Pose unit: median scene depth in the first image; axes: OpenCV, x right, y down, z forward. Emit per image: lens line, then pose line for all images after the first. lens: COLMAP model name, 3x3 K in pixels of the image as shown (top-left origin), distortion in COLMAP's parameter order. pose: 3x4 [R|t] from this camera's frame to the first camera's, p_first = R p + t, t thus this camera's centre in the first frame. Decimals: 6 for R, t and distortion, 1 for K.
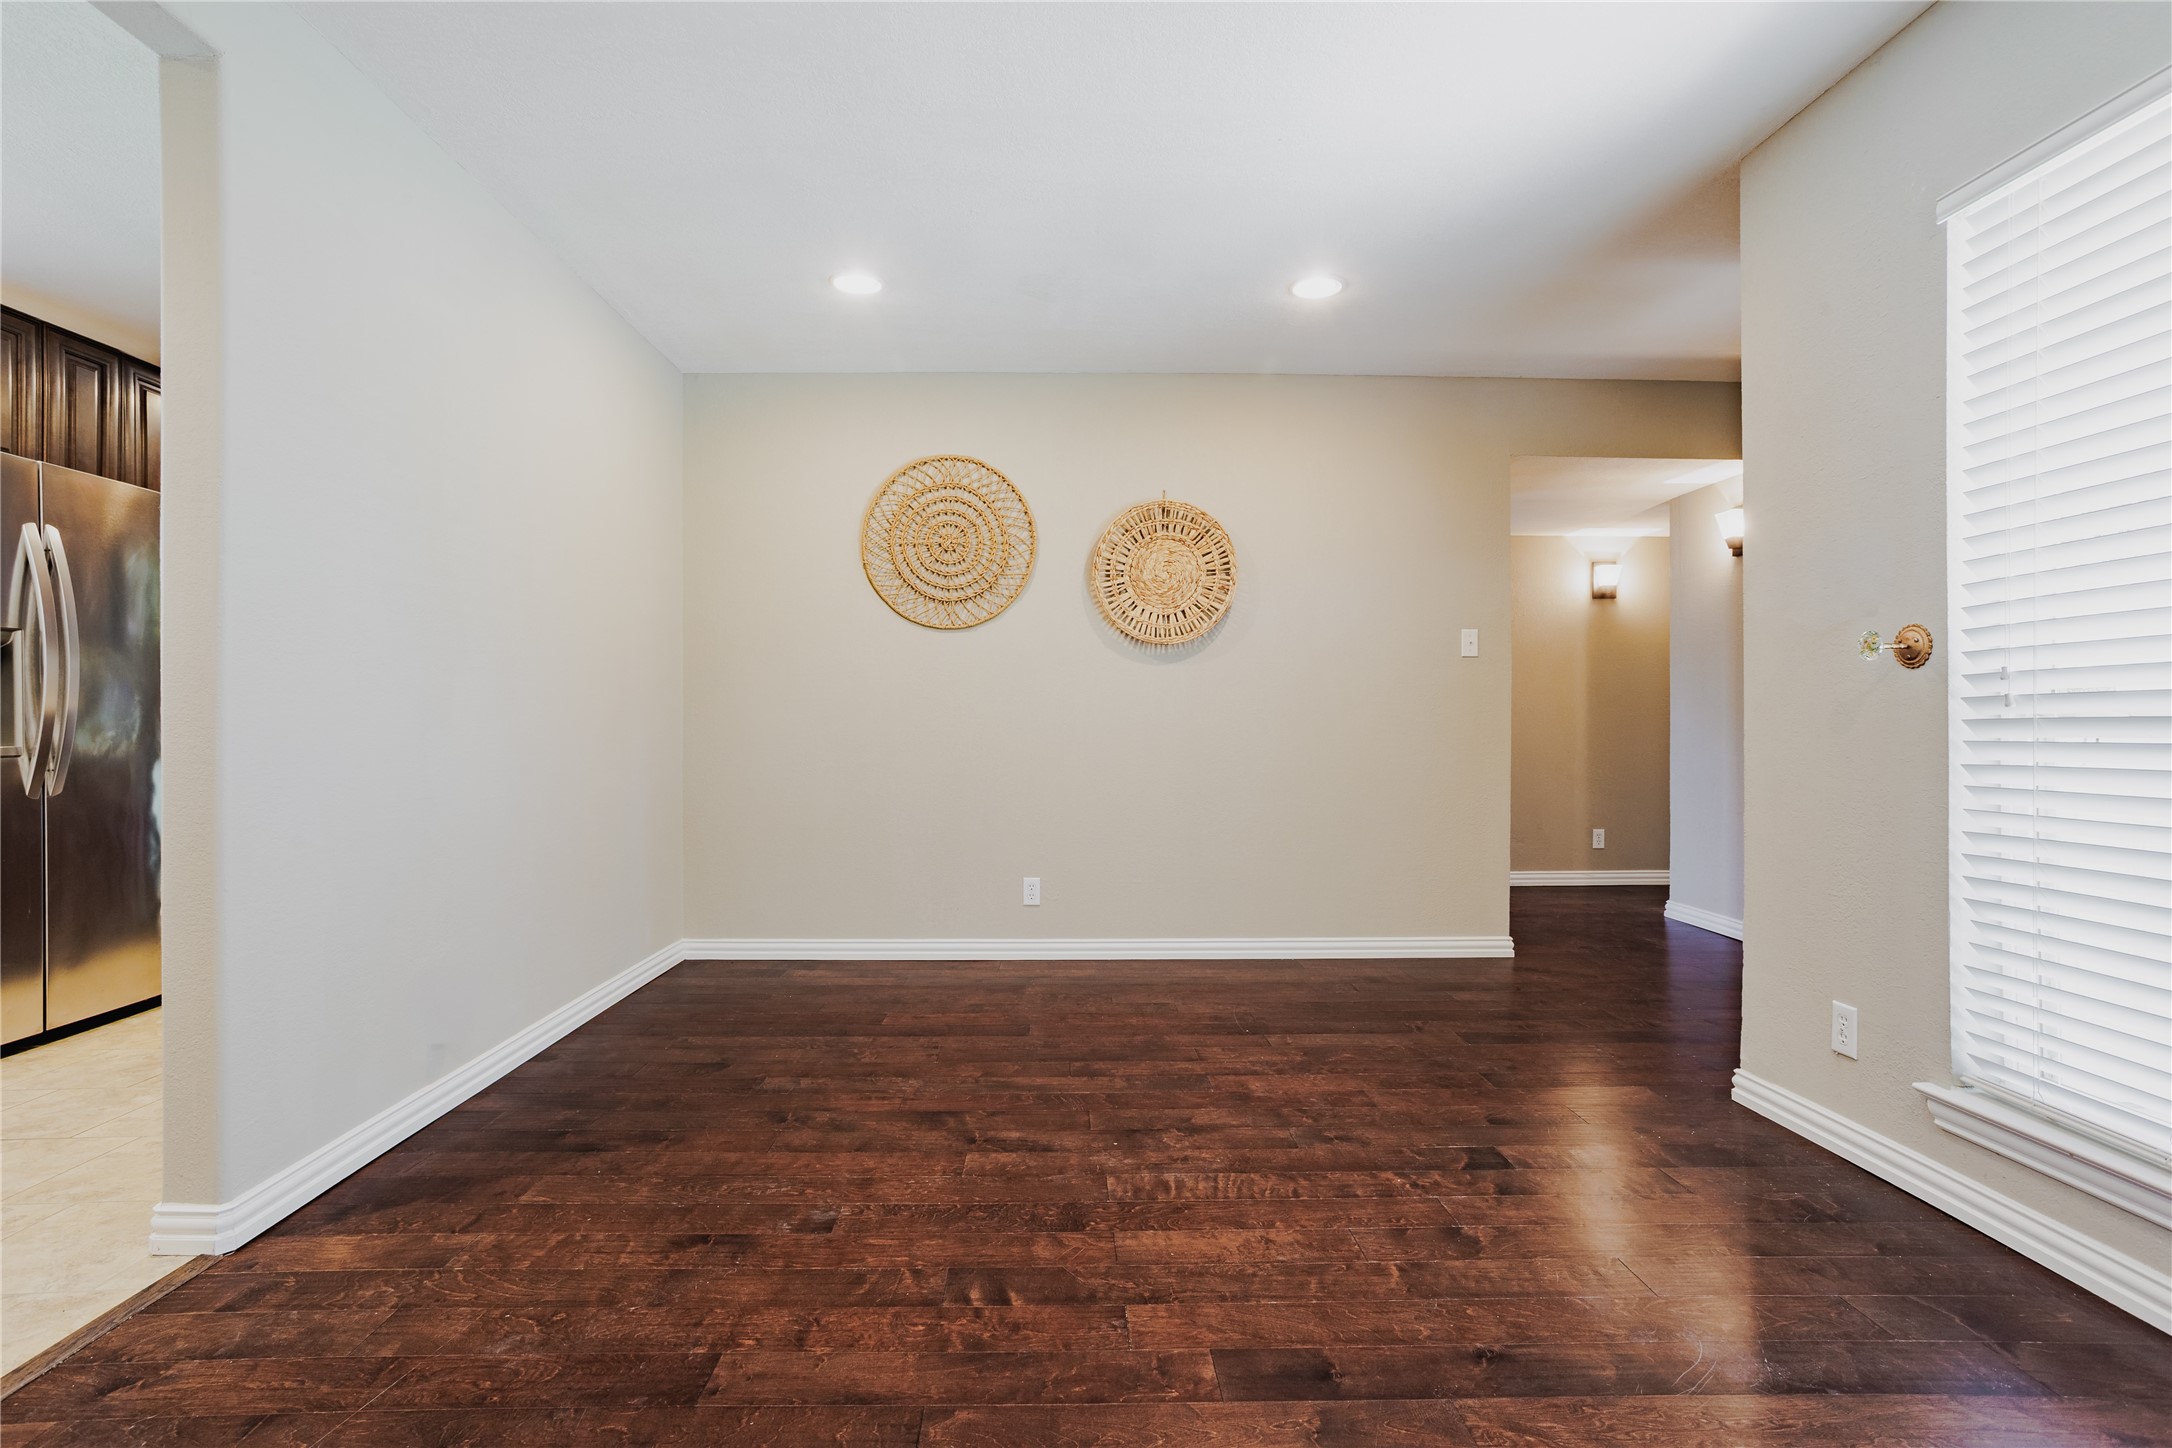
lens RADIAL K [[1070.5, 0, 1069.1], [0, 1070.5, 730.2], [0, 0, 1]] dist [-0.057012, 0.041579]
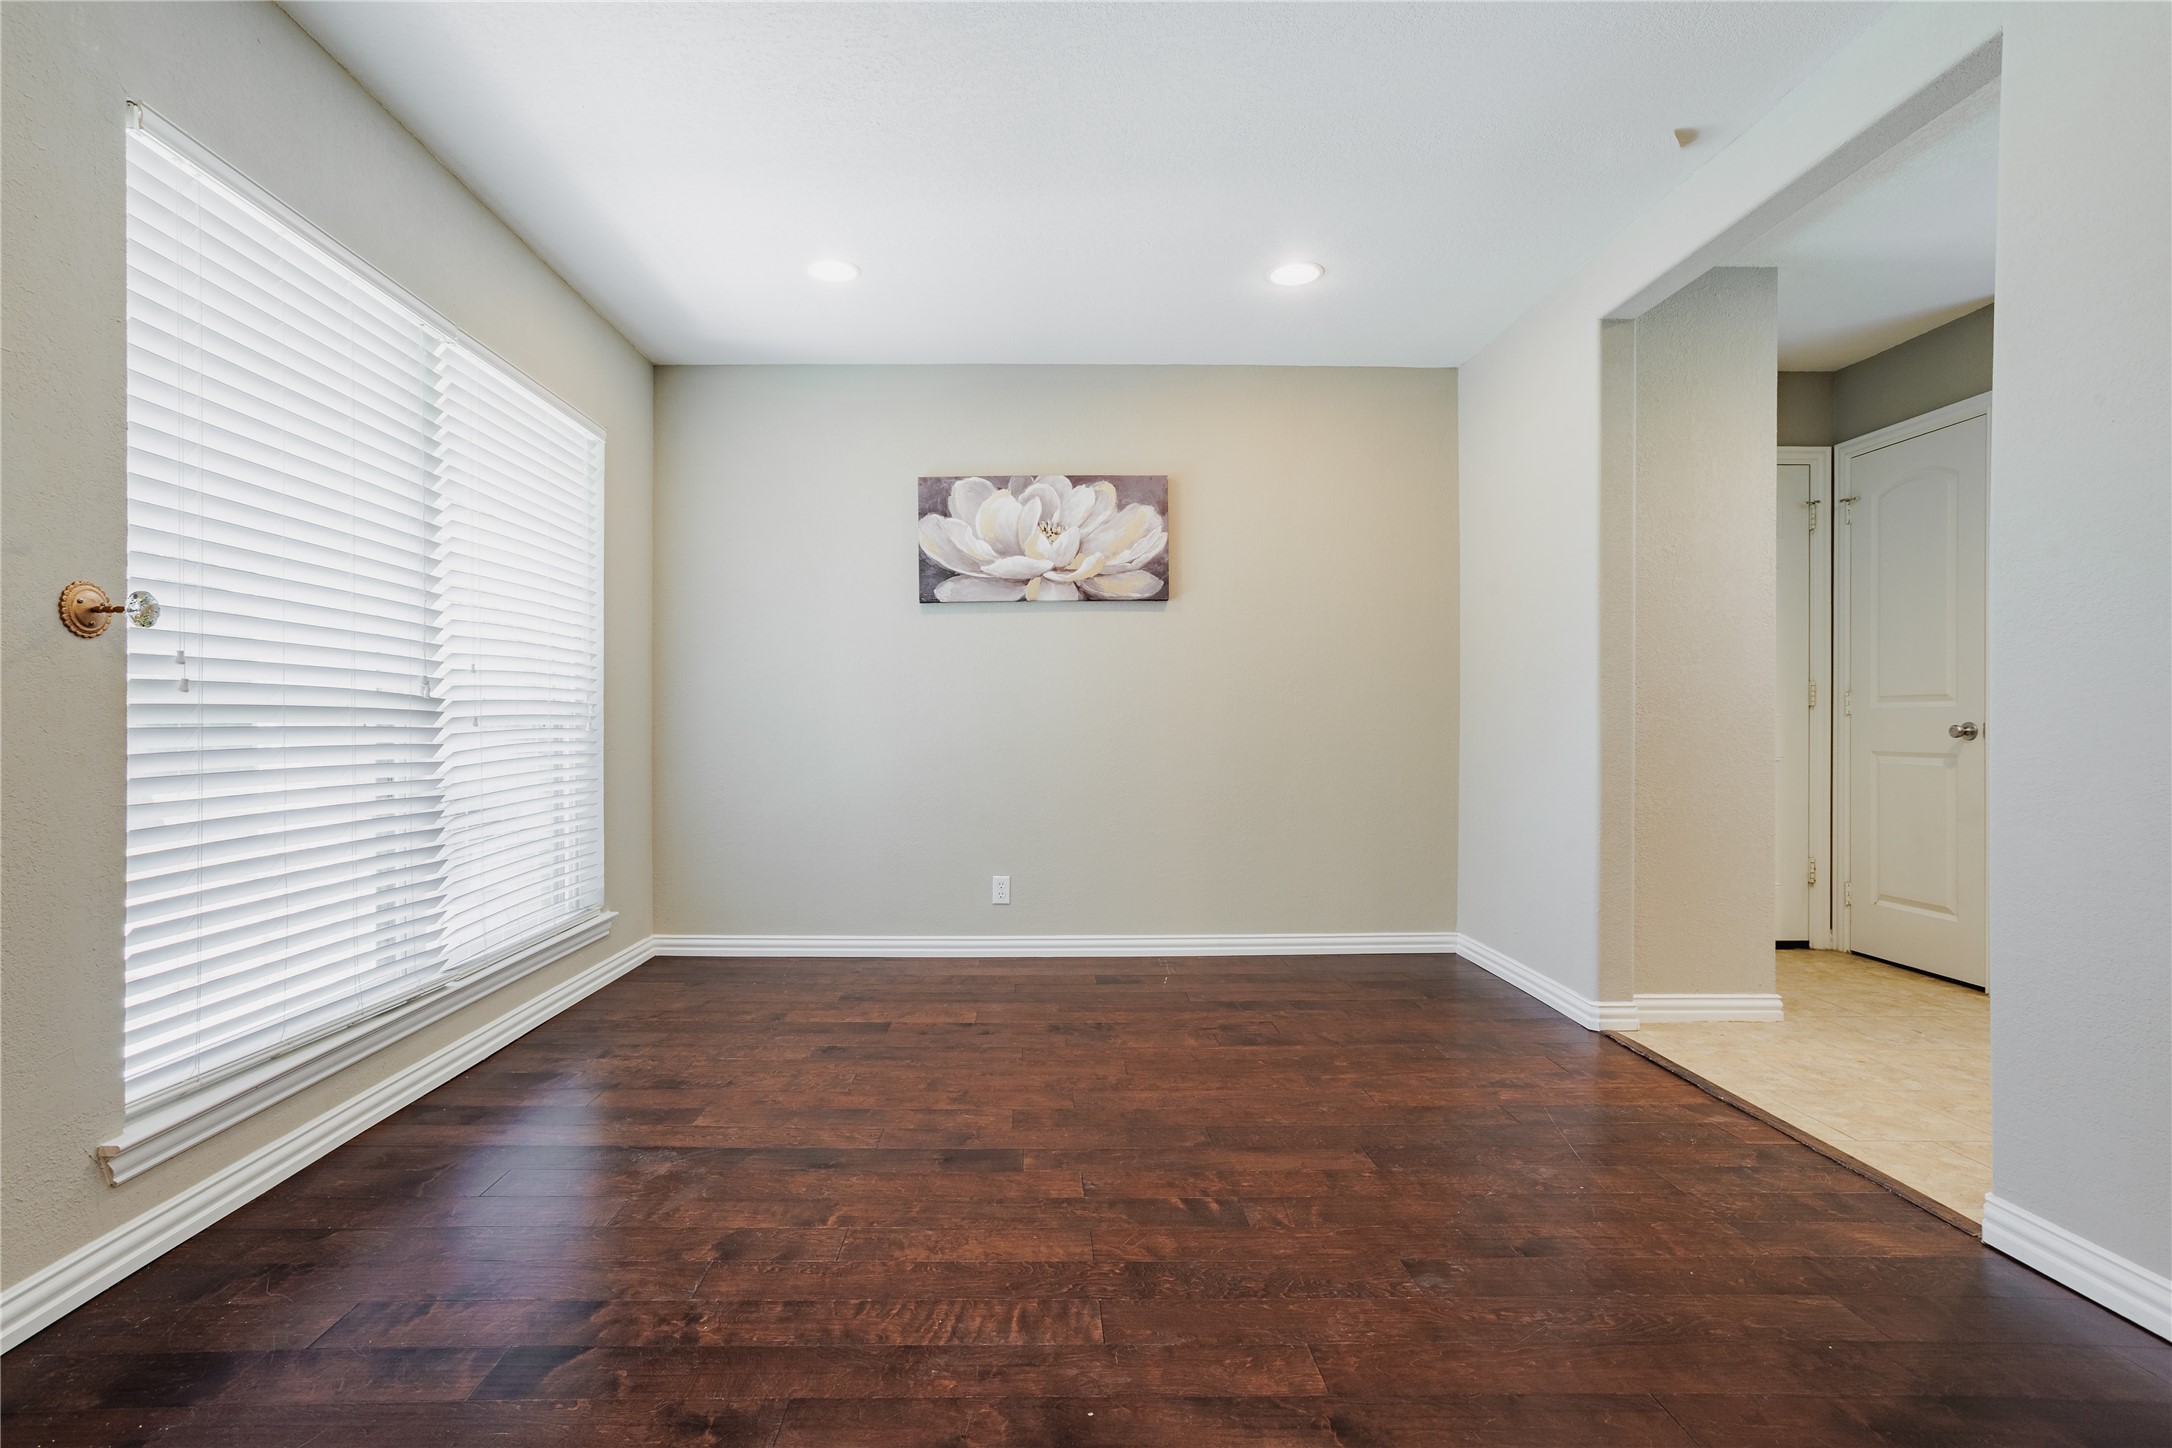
lens RADIAL K [[1074.0, 0, 1057.4], [0, 1074.0, 712.9], [0, 0, 1]] dist [-0.049777, 0.037508]
pose [[-0.999974, 0.001074, -0.007139, 0.058424], [0.001105, 0.999990, -0.004258, 0.001214], [0.007134, -0.004266, -0.999965, 1.412960]]
